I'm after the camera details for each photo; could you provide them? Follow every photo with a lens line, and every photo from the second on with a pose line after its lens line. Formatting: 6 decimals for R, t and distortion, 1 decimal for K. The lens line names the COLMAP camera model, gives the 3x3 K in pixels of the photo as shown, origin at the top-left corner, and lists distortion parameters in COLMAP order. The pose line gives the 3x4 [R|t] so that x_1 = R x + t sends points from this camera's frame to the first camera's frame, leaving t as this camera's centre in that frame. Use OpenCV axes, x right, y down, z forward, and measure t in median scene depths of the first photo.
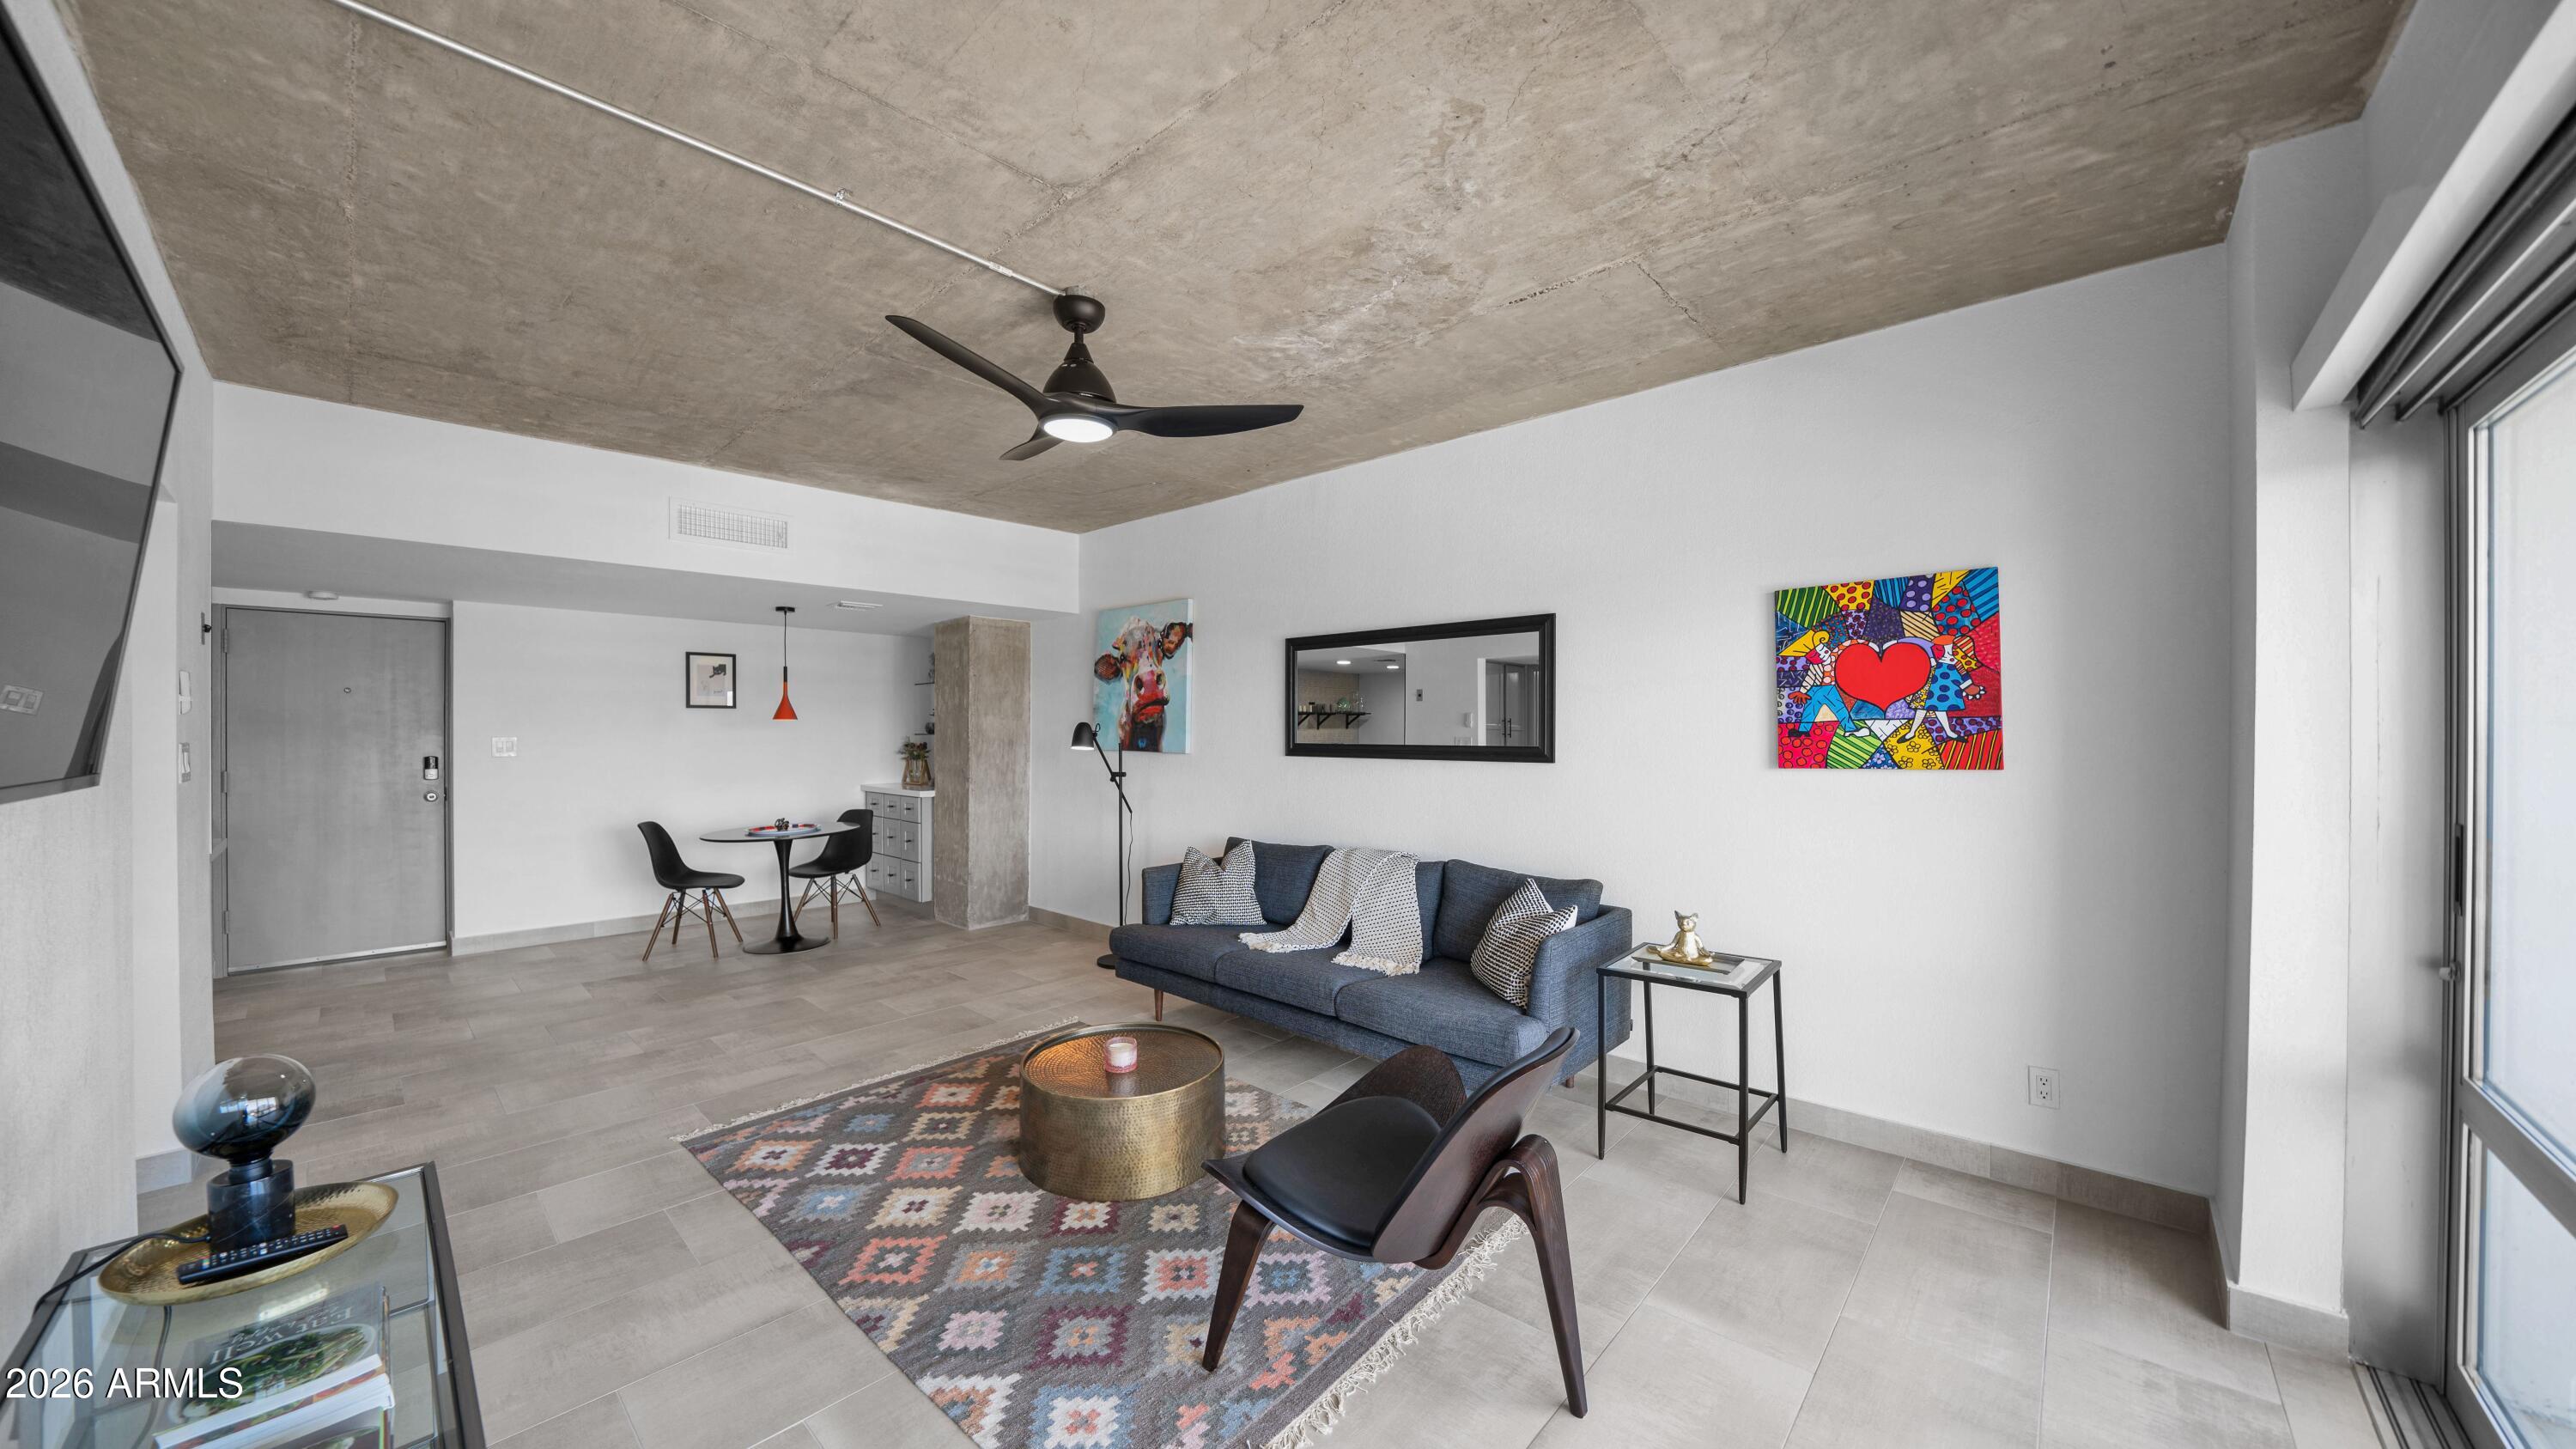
lens RADIAL K [[892.1, 0, 1265.7], [0, 892.1, 735.2], [0, 0, 1]] dist [-0.026434, 0.000058]
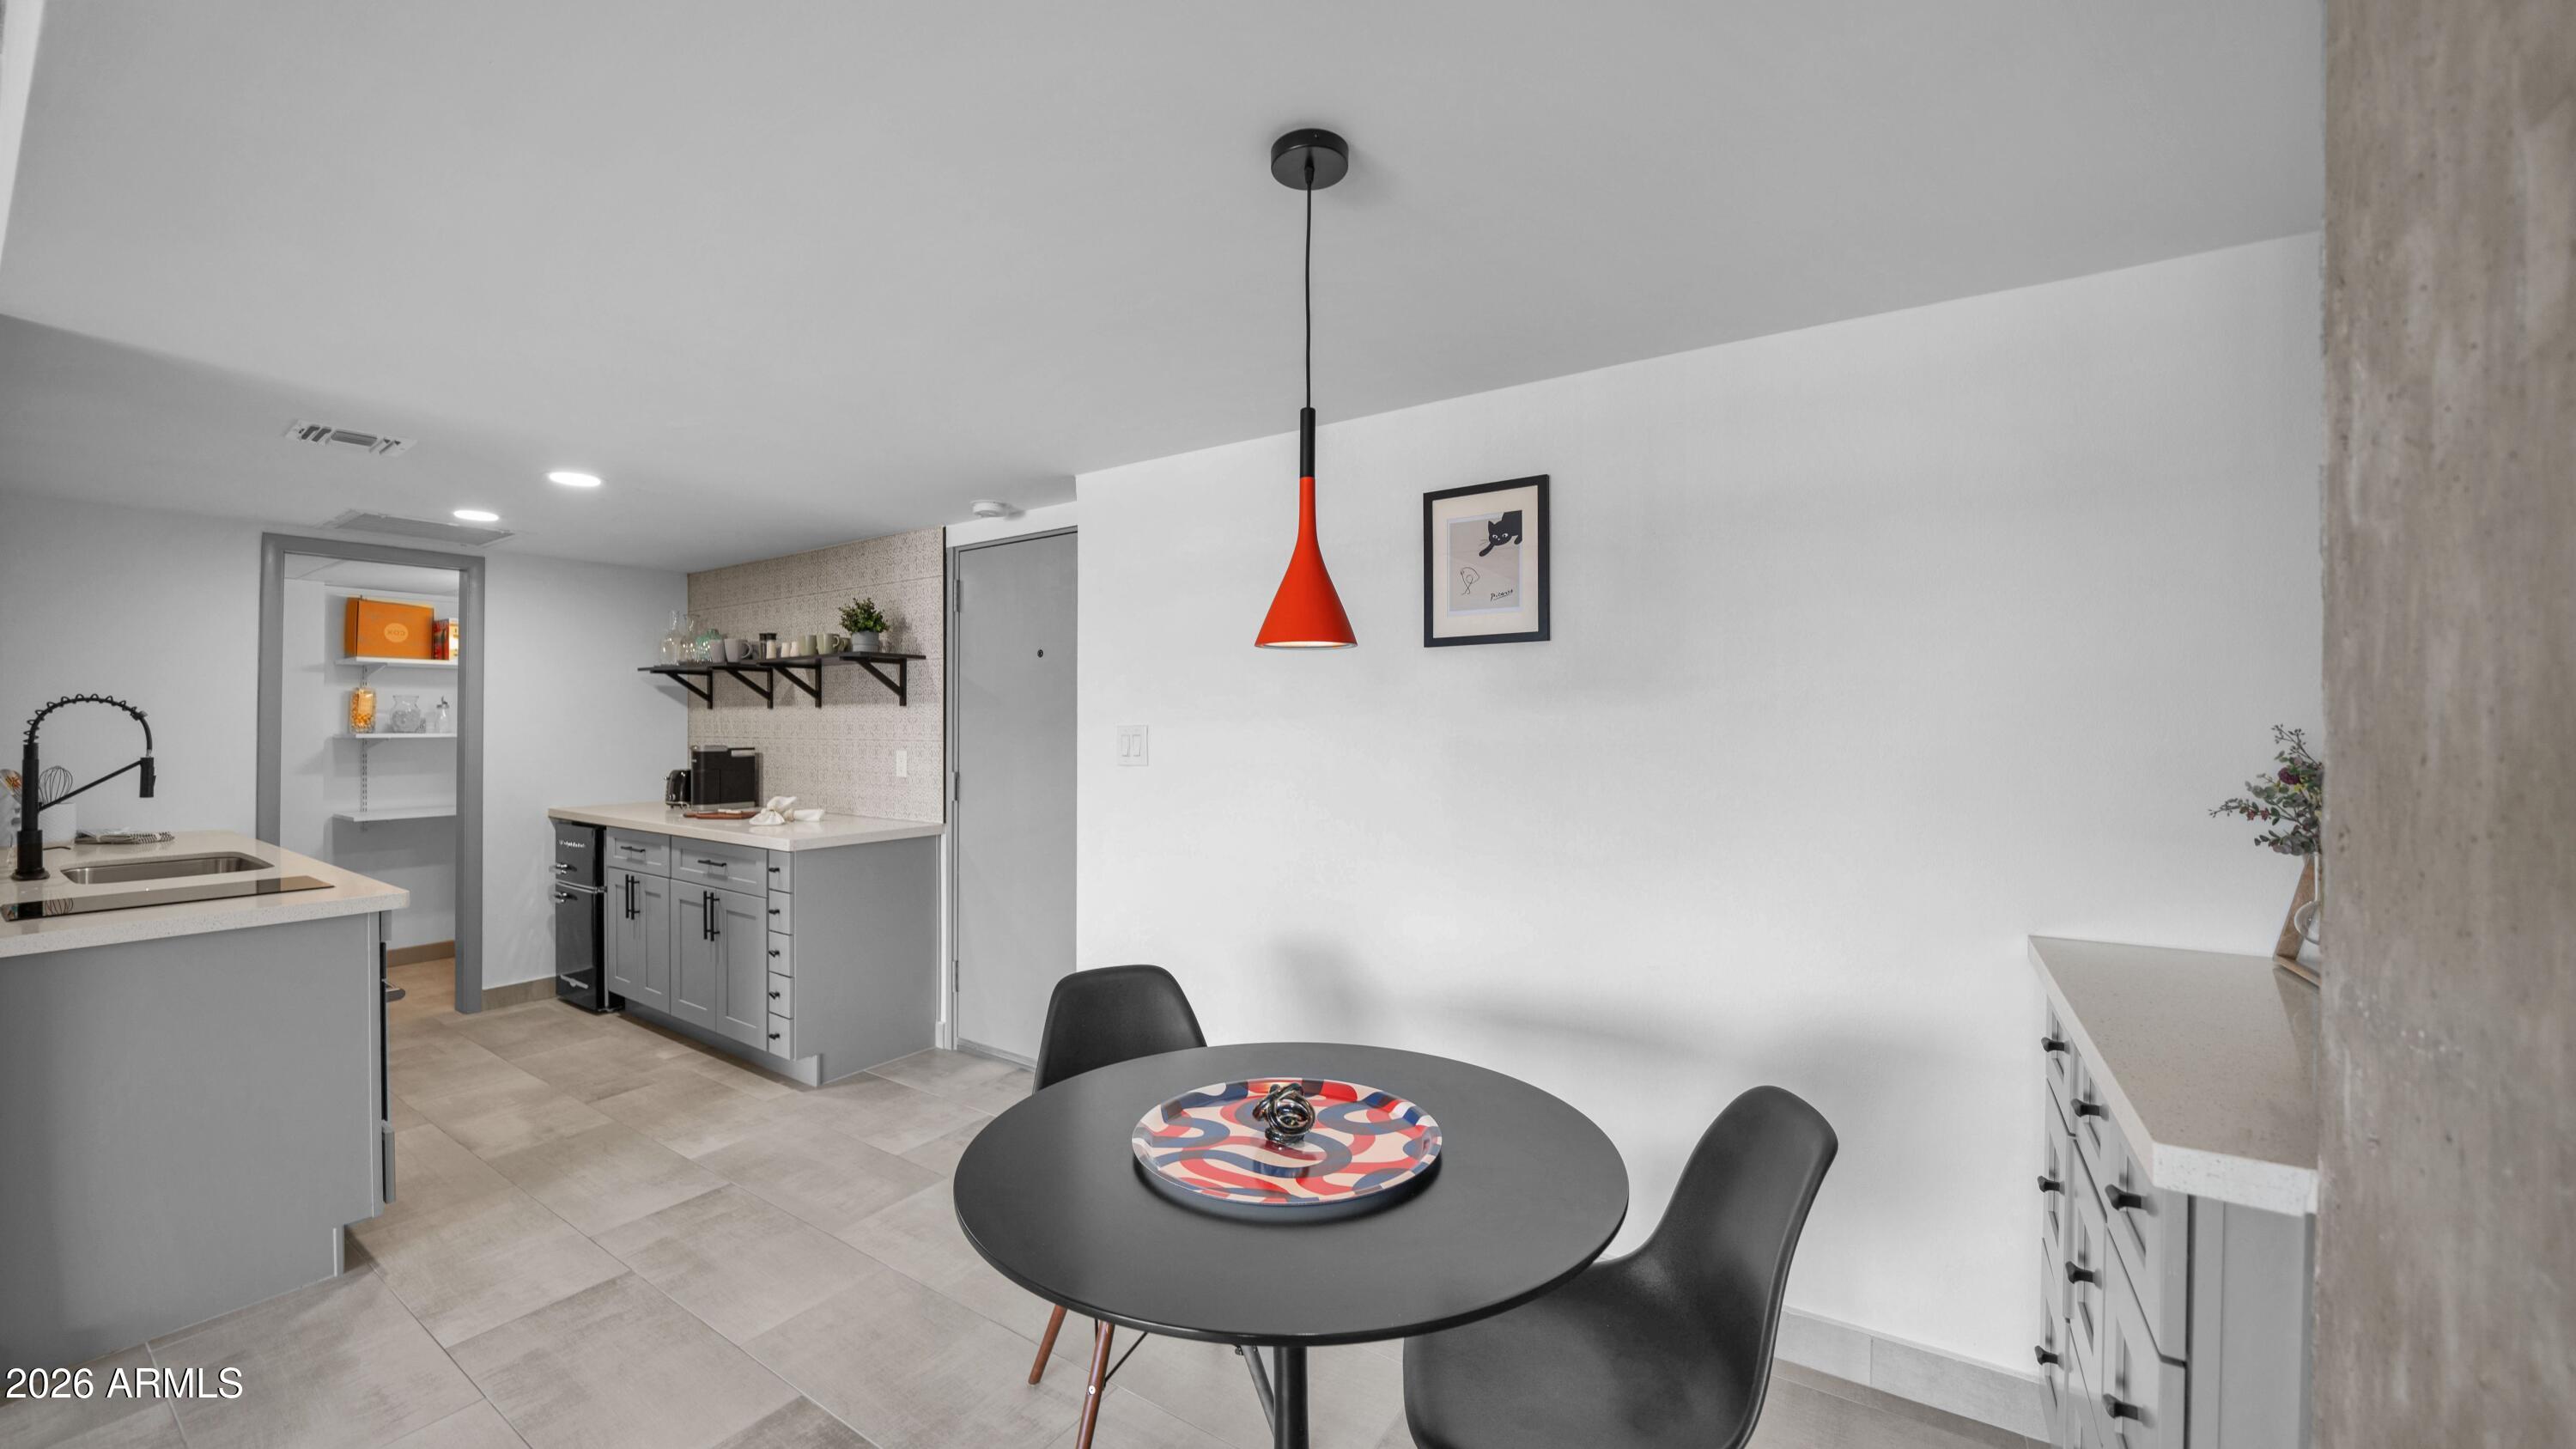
lens RADIAL K [[939.8, 0, 1240.4], [0, 939.8, 714.4], [0, 0, 1]] dist [-0.016469, 0.000167]
pose [[0.146831, -0.011277, -0.989097, -0.506400], [-0.003648, 0.999922, -0.011942, 0.002374], [0.989155, 0.005362, 0.146778, 1.535240]]
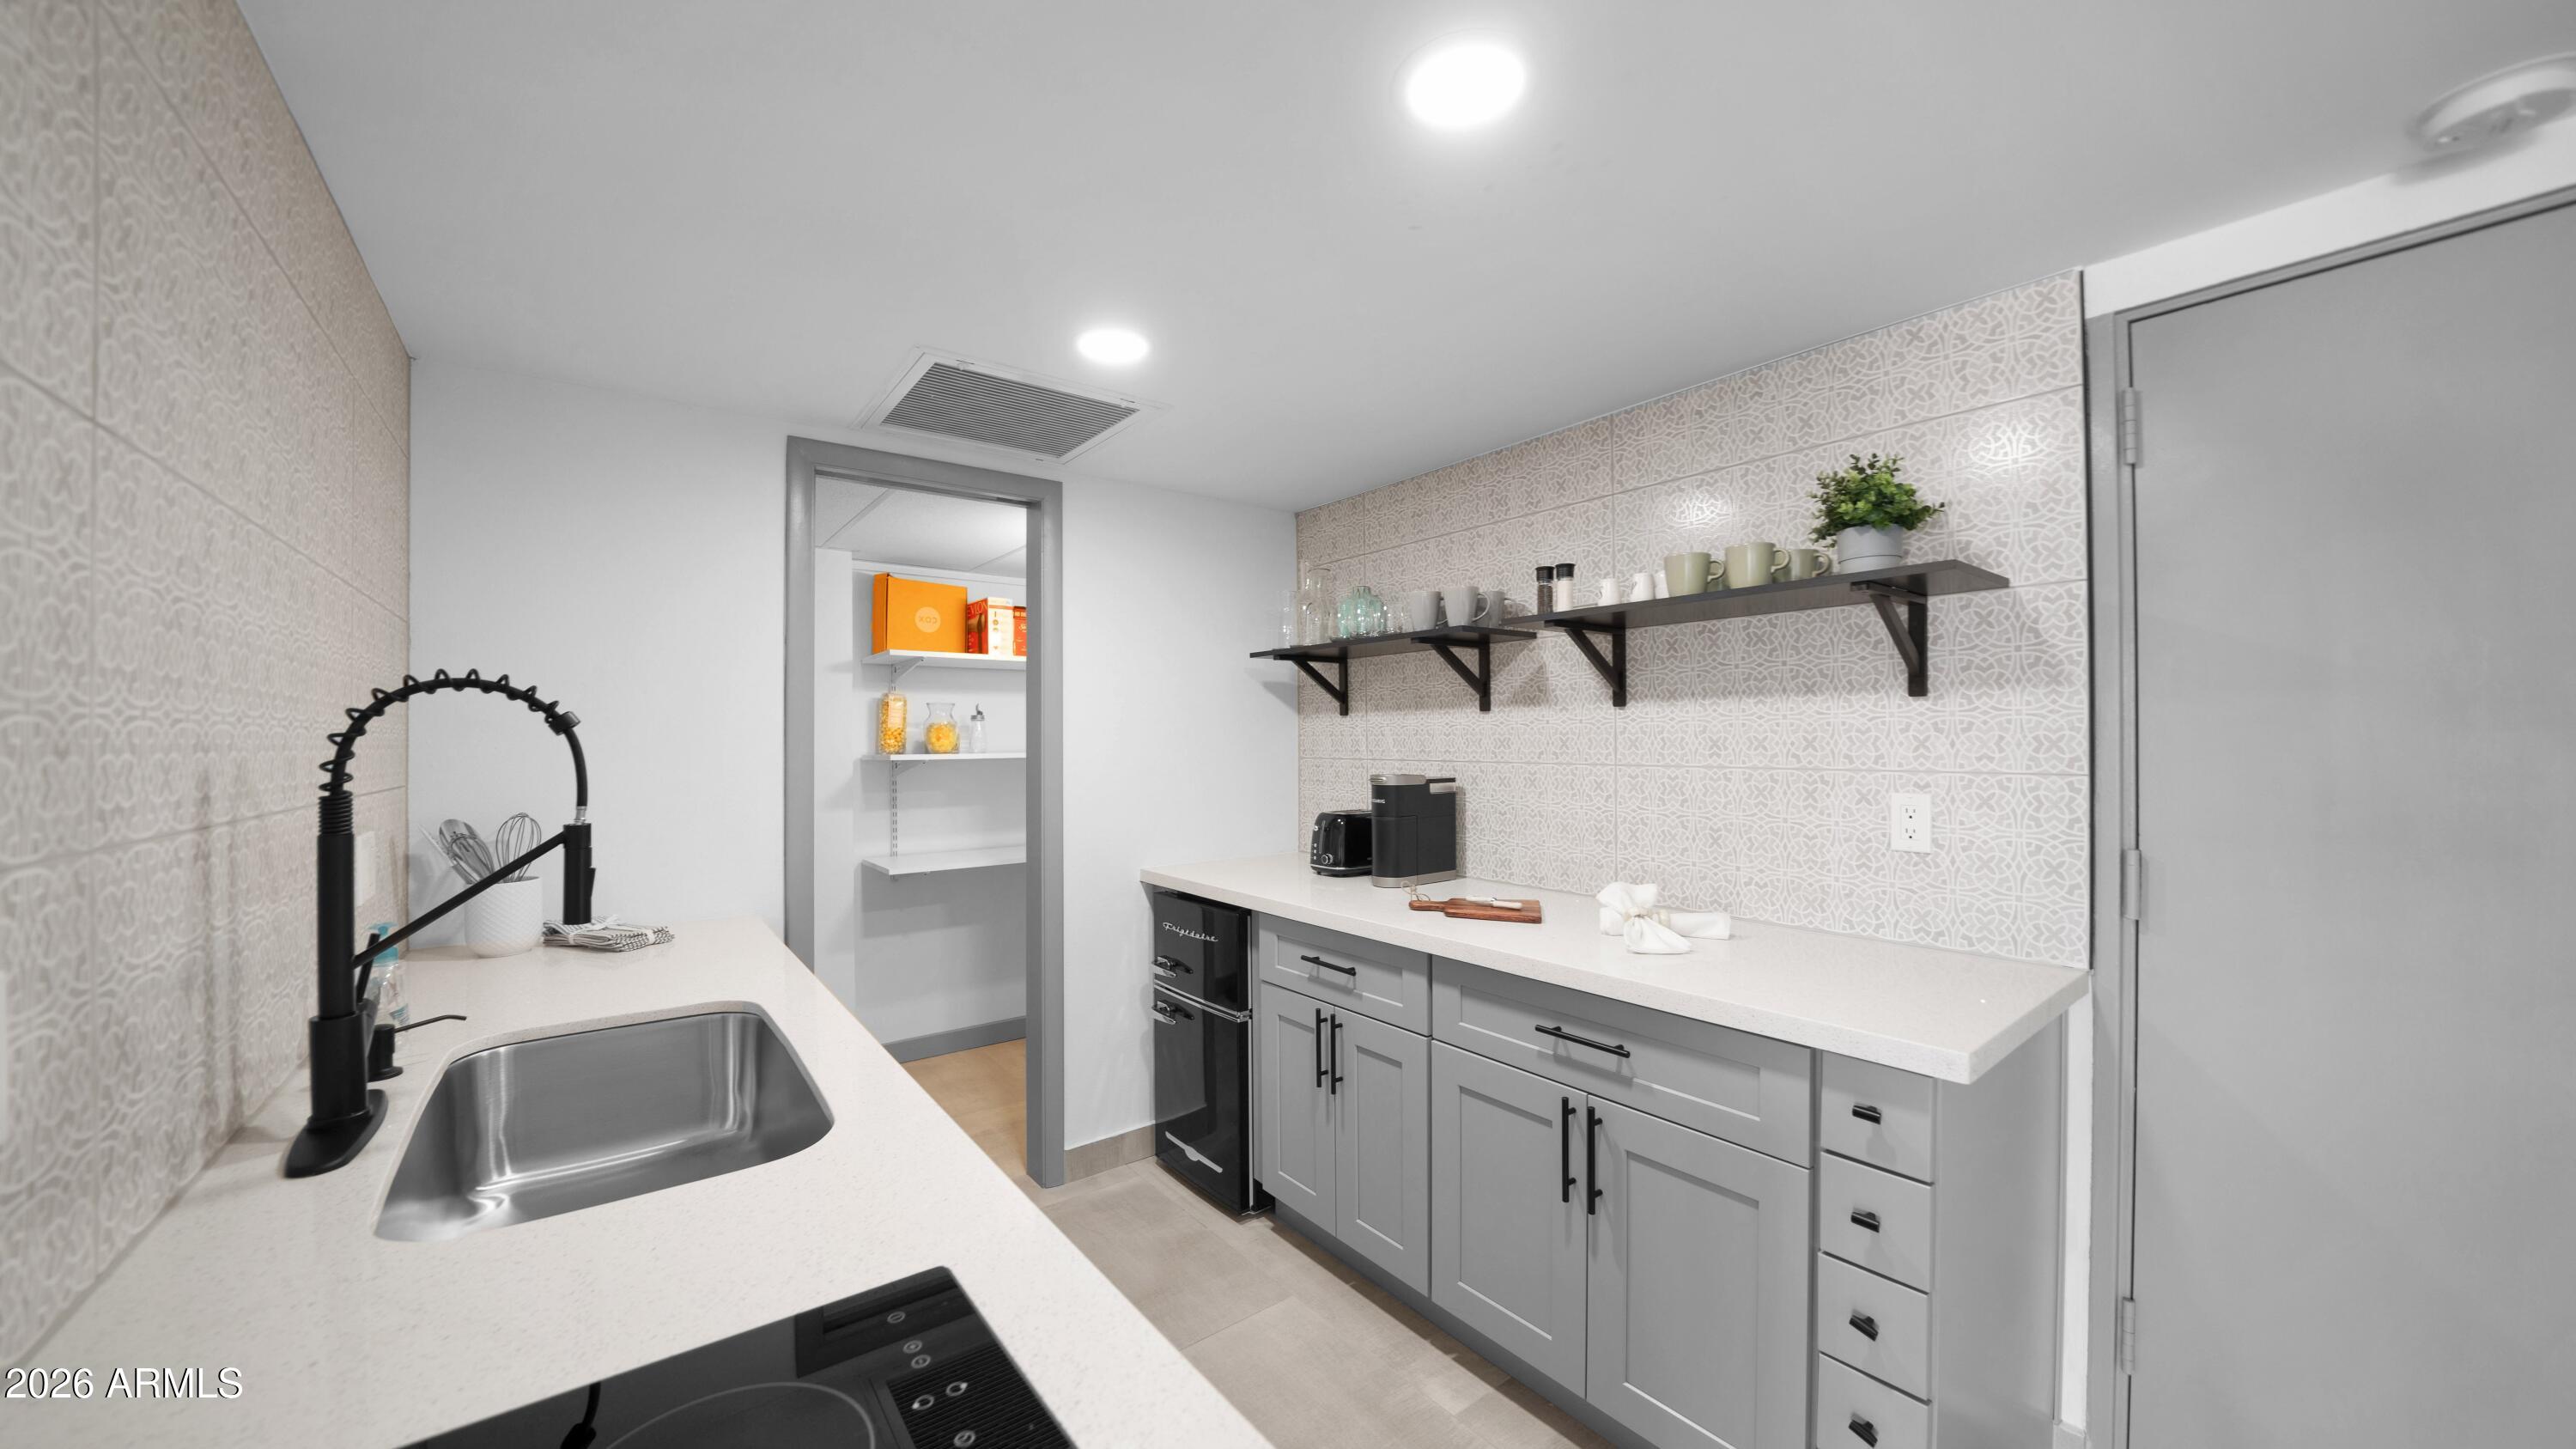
lens RADIAL K [[902.6, 0, 1263.0], [0, 902.6, 732.2], [0, 0, 1]] dist [-0.028011, -0.000002]
pose [[-0.172798, -0.008219, -0.984923, -1.151286], [0.001219, 0.999963, -0.008558, 0.003834], [0.984956, -0.002679, -0.172782, 1.019668]]
